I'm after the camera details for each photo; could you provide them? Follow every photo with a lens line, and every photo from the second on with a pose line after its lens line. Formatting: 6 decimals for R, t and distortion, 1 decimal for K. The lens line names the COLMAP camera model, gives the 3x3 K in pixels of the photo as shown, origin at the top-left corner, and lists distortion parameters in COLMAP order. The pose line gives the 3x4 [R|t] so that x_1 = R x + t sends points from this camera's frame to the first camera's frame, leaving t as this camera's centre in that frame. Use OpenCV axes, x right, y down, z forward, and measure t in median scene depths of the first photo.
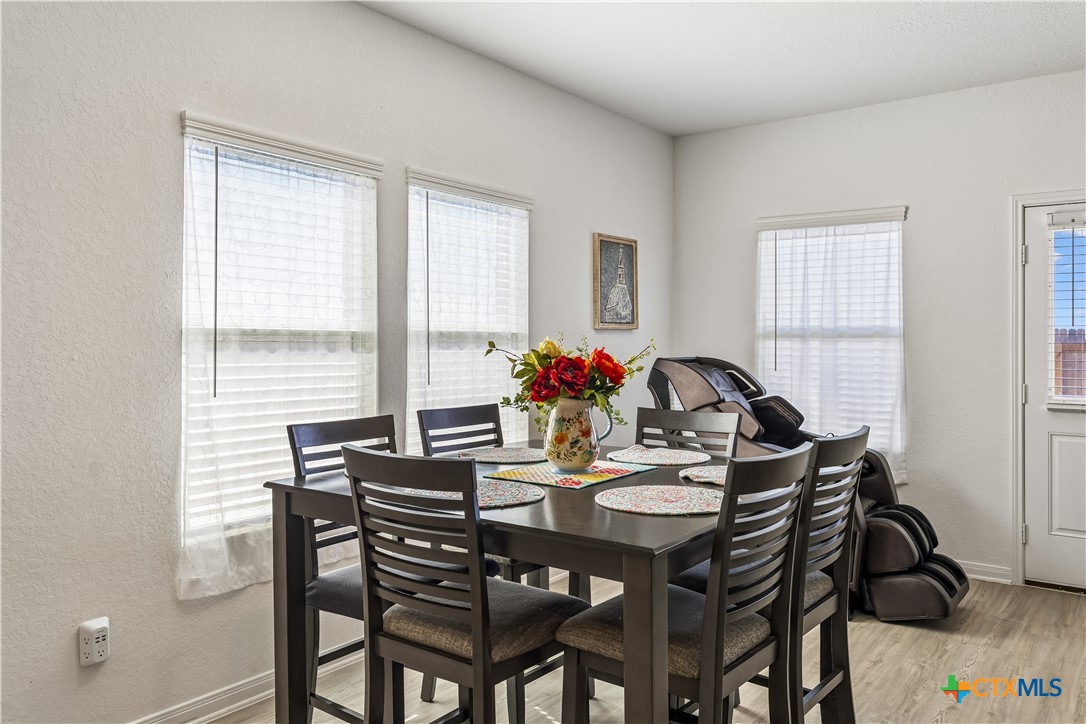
lens RADIAL K [[835.7, 0, 547.6], [0, 835.7, 338.4], [0, 0, 1]] dist [0.001811, 0.004470]
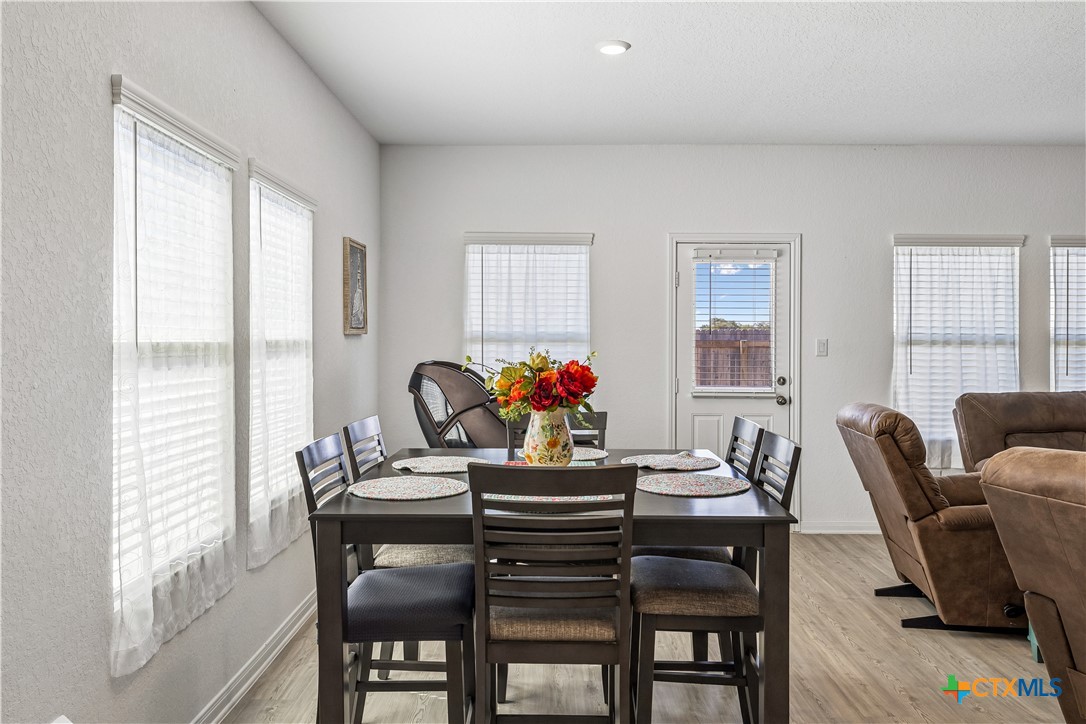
lens RADIAL K [[835.7, 0, 573.5], [0, 835.7, 344.6], [0, 0, 1]] dist [0.001811, 0.004470]
pose [[0.799892, -0.004741, 0.600125, -0.348130], [-0.003762, 0.999910, 0.012915, -0.014344], [-0.600132, -0.012588, 0.799802, 0.052484]]
